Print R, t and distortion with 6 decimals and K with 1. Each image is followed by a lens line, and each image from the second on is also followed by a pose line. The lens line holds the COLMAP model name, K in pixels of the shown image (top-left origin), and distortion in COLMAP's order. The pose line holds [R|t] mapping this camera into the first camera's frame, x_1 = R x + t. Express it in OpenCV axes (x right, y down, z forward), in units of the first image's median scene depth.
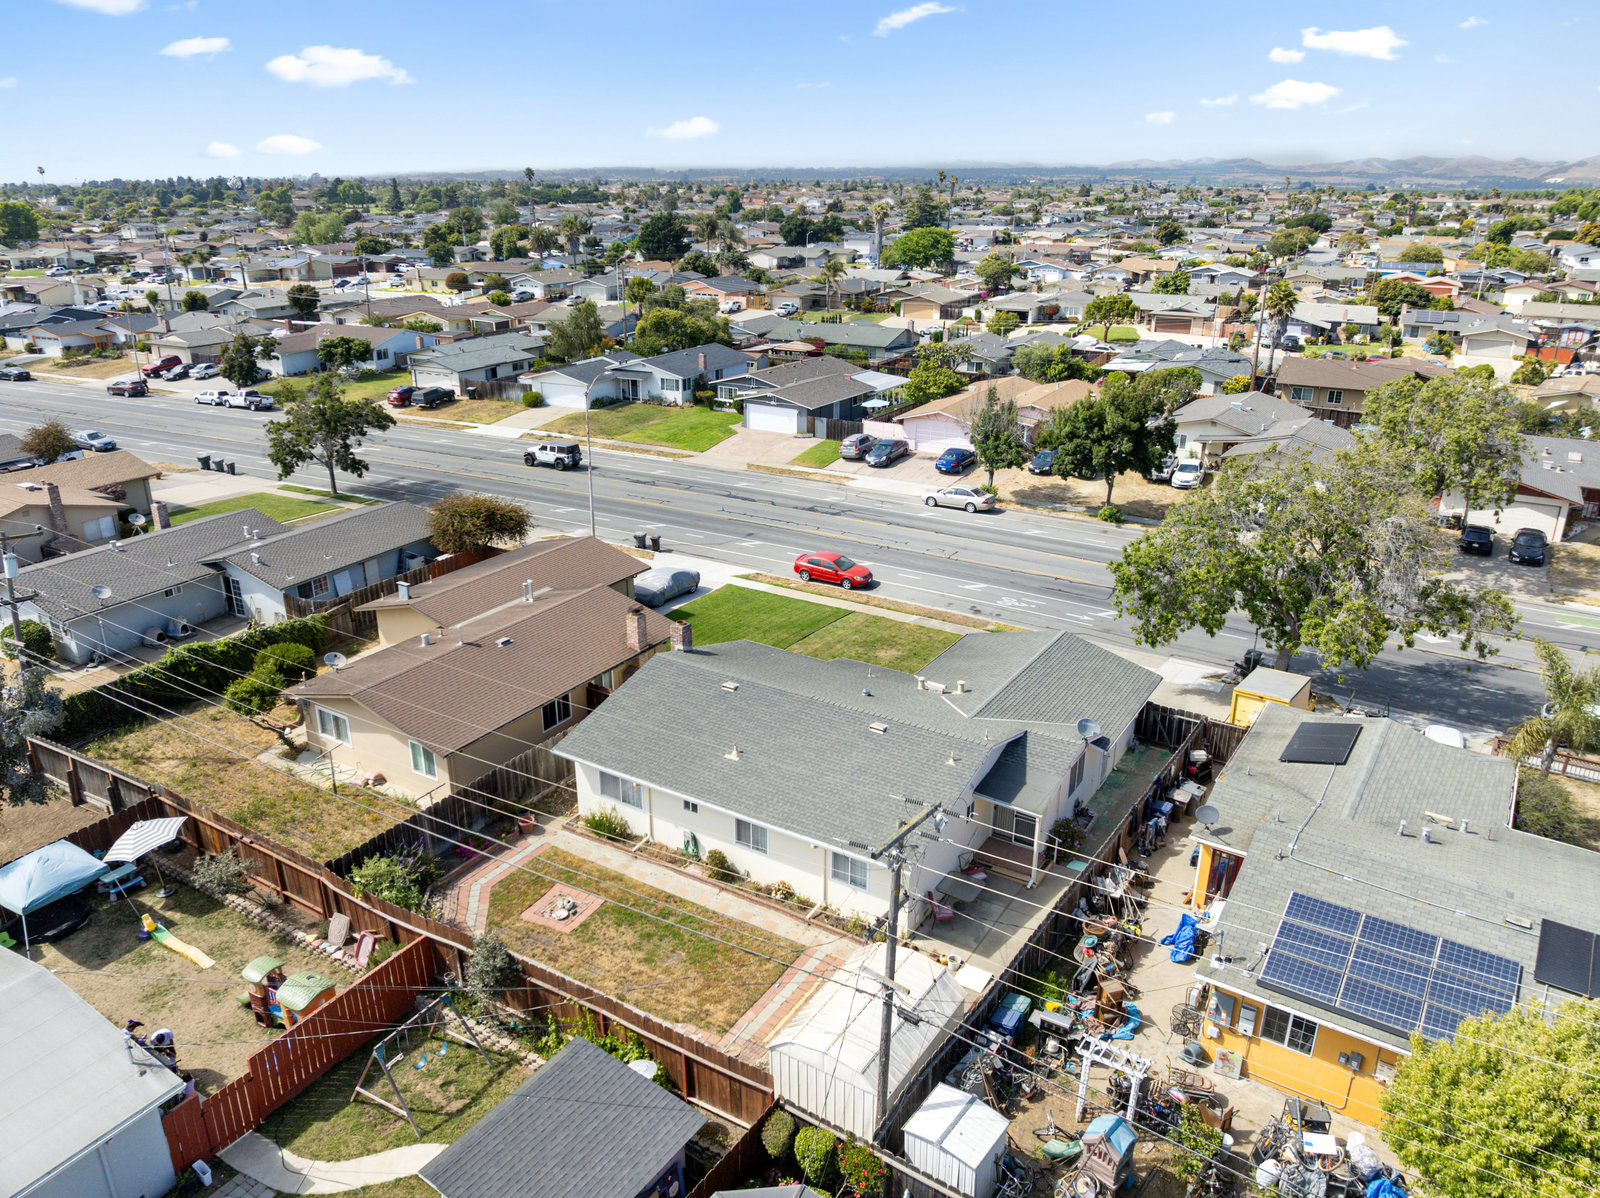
lens RADIAL K [[1115.5, 0, 801.1], [0, 1115.5, 605.6], [0, 0, 1]] dist [-0.027037, -0.002592]
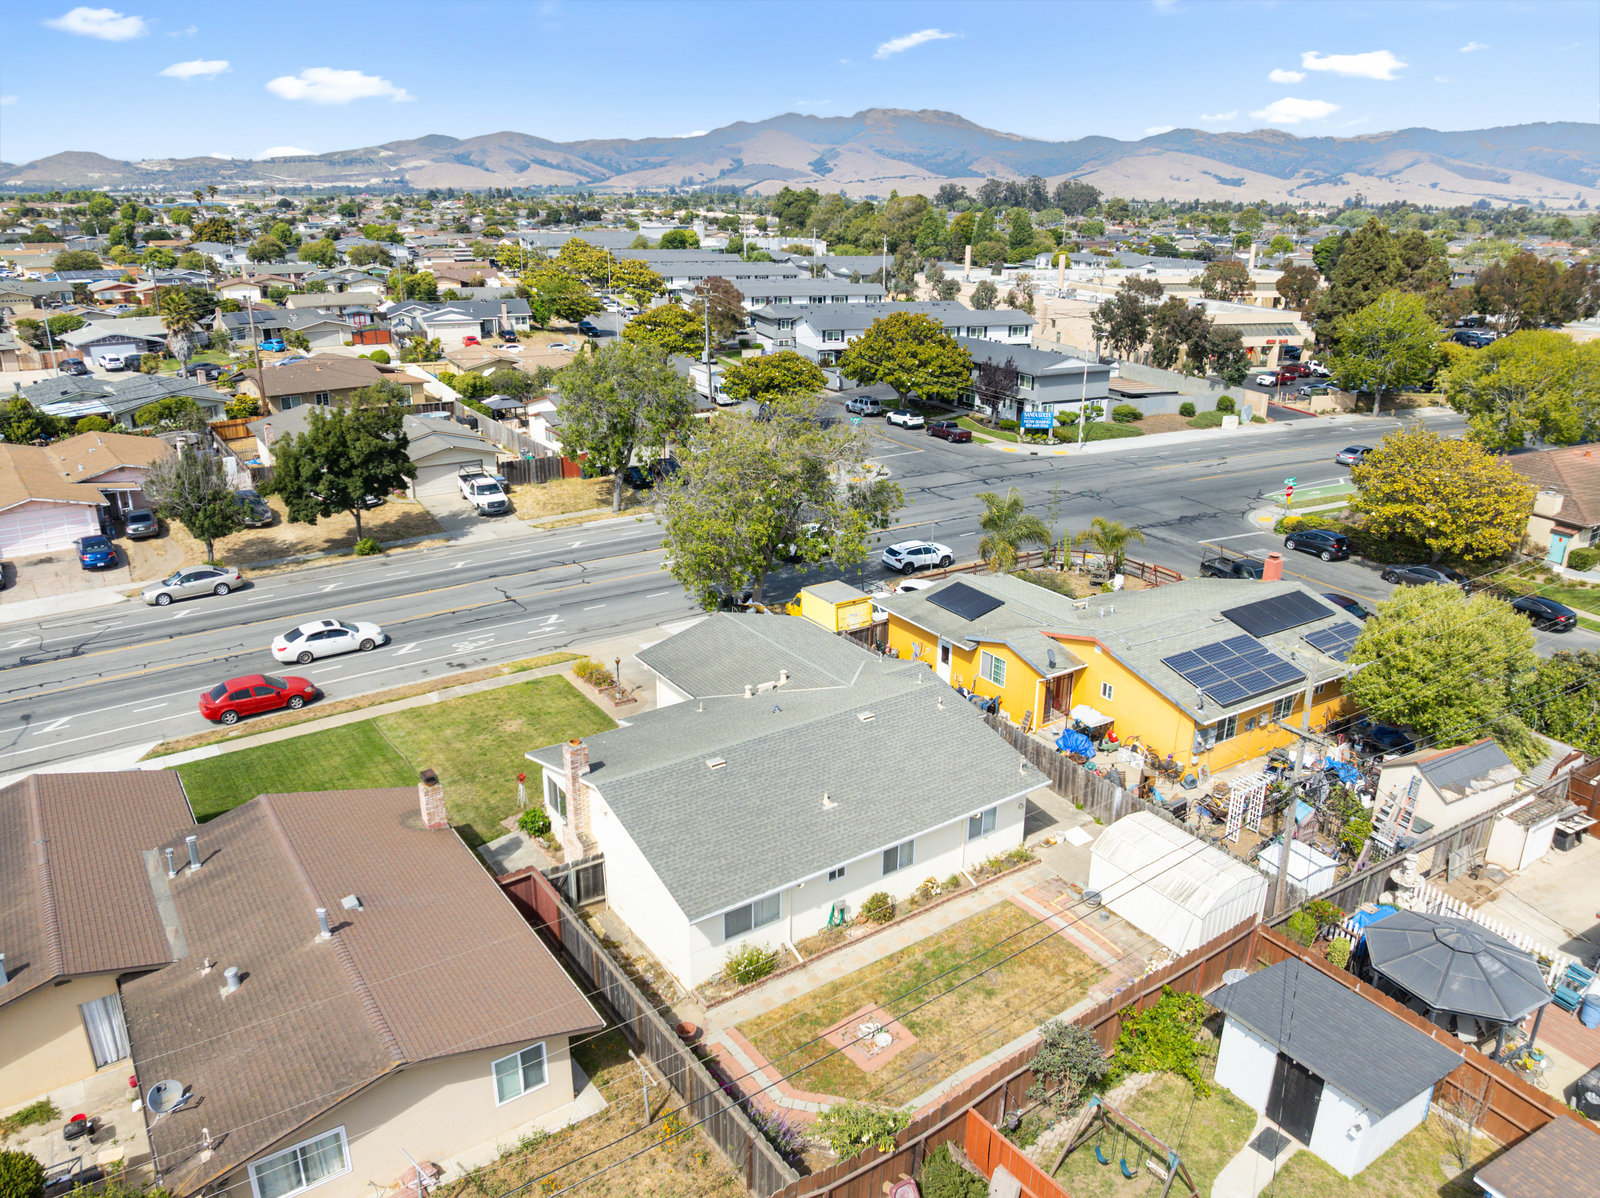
lens RADIAL K [[1125.4, 0, 802.6], [0, 1125.4, 600.2], [0, 0, 1]] dist [-0.035080, -0.000256]
pose [[0.396617, -0.314124, 0.862566, -0.372853], [0.321661, 0.927614, 0.189910, -0.095003], [-0.859784, 0.202132, 0.468949, 0.243225]]
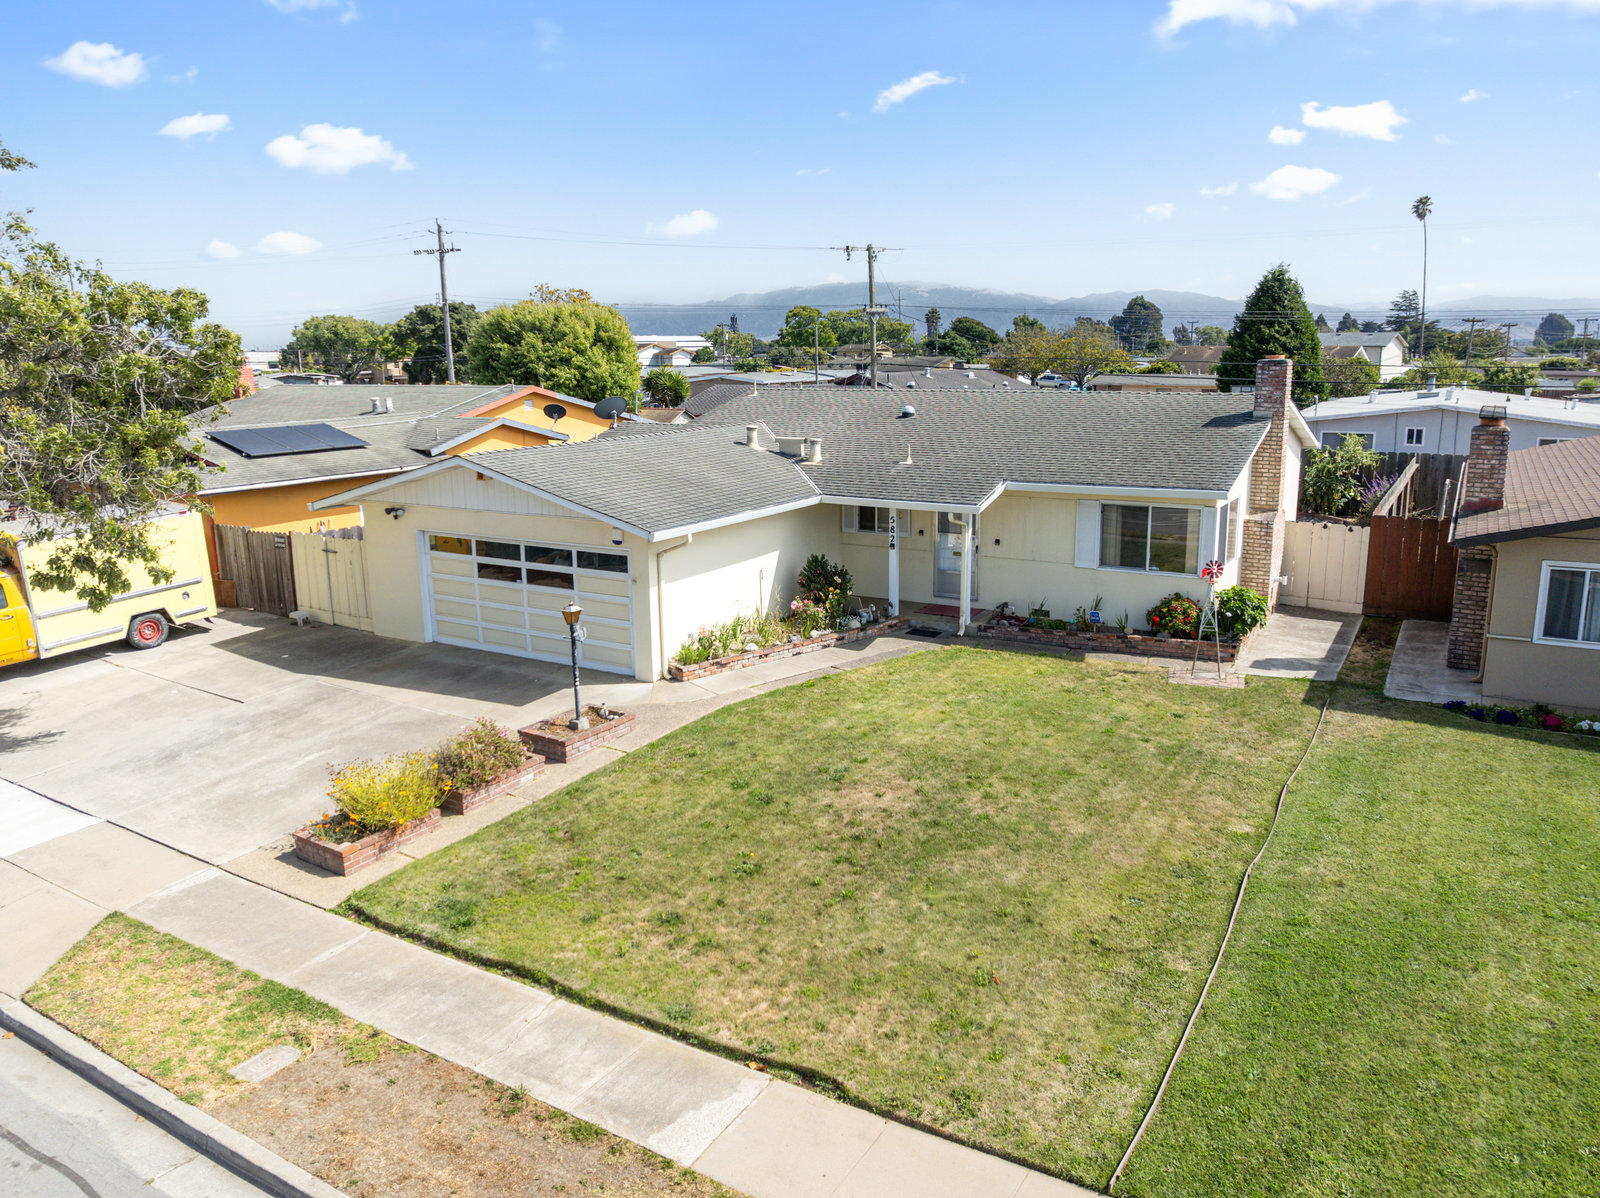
lens RADIAL K [[1153.0, 0, 800.0], [0, 1153.0, 599.0], [0, 0, 1]] dist [-0.037932, -0.002707]
pose [[-0.999834, 0.015051, -0.010297, 0.063410], [0.006932, 0.835934, 0.548786, -0.096879], [0.016868, 0.548624, -0.835899, 0.794982]]
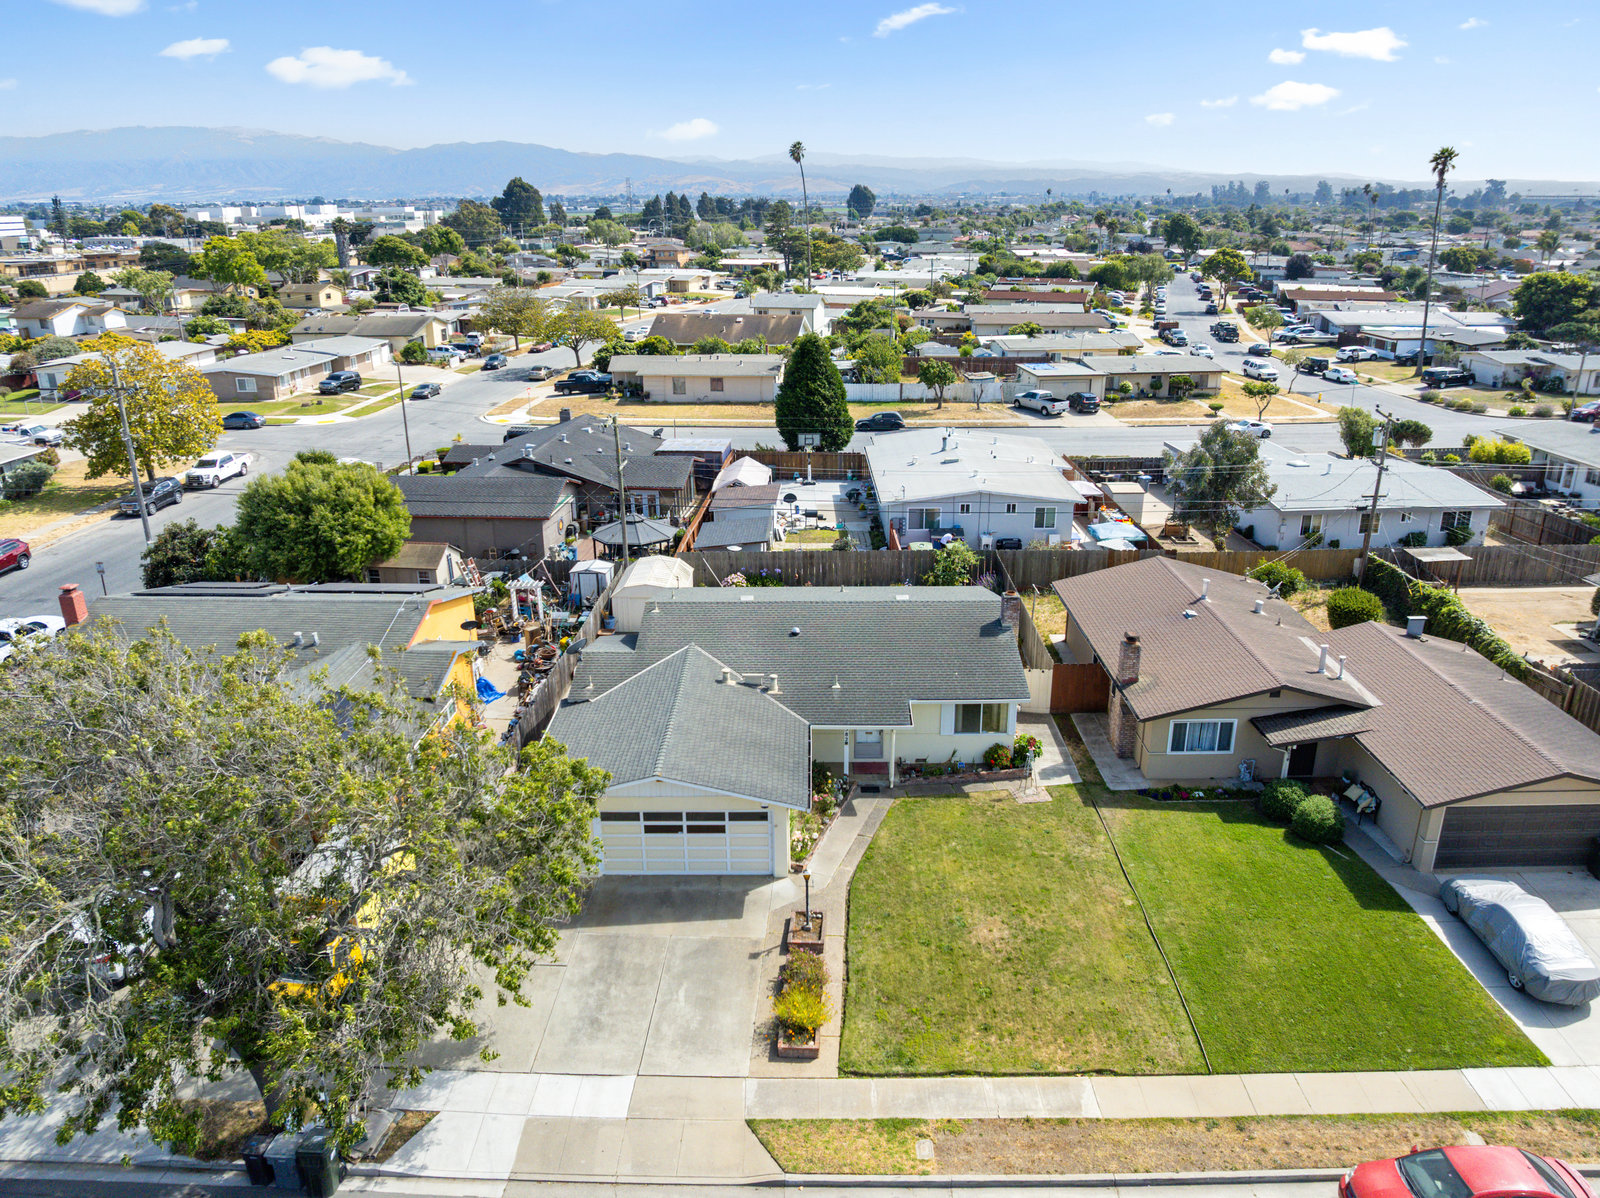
lens RADIAL K [[1125.4, 0, 802.6], [0, 1125.4, 600.2], [0, 0, 1]] dist [-0.035080, -0.000256]
pose [[-0.852947, 0.183360, -0.488734, 0.269285], [-0.179375, 0.776305, 0.604298, -0.276865], [0.490210, 0.603100, -0.629257, 0.801427]]
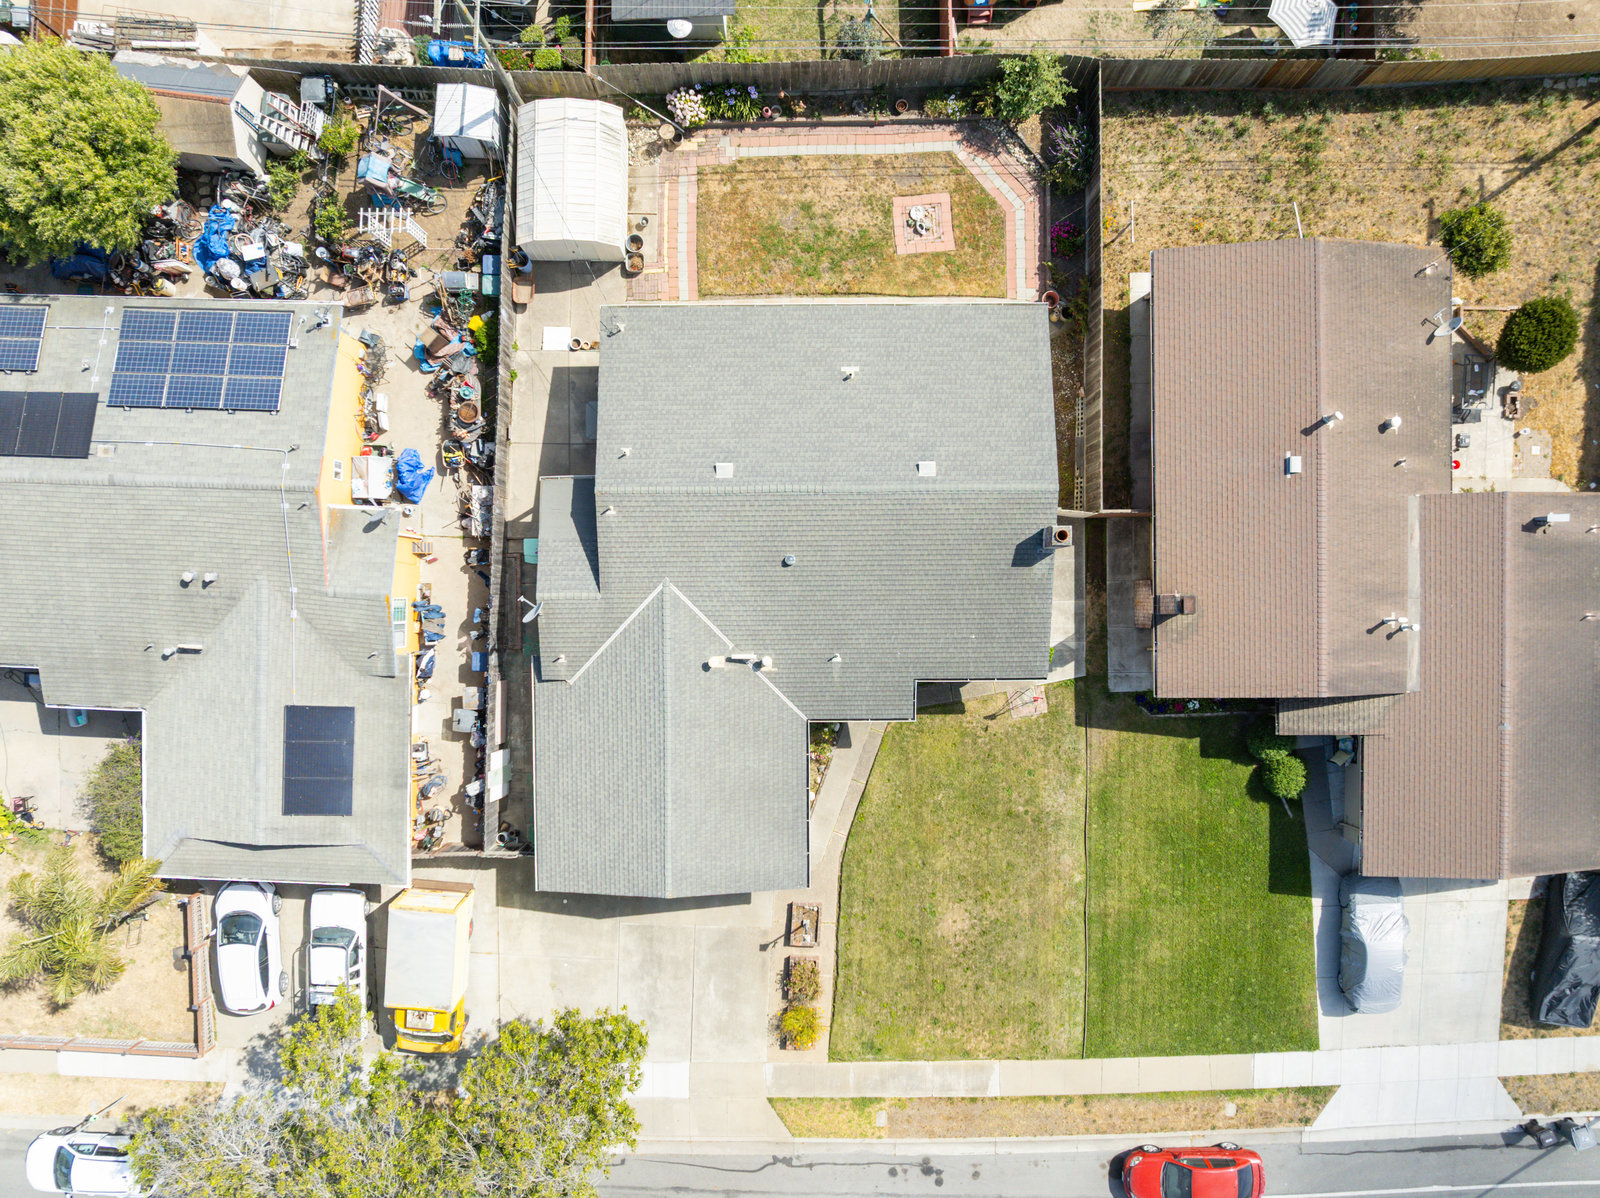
lens RADIAL K [[1115.5, 0, 801.1], [0, 1115.5, 605.6], [0, 0, 1]] dist [-0.027037, -0.002592]
pose [[-0.845868, 0.533271, 0.011369, 0.028582], [-0.195288, -0.329457, 0.923754, -0.344124], [0.496357, 0.779154, 0.382818, 0.349483]]
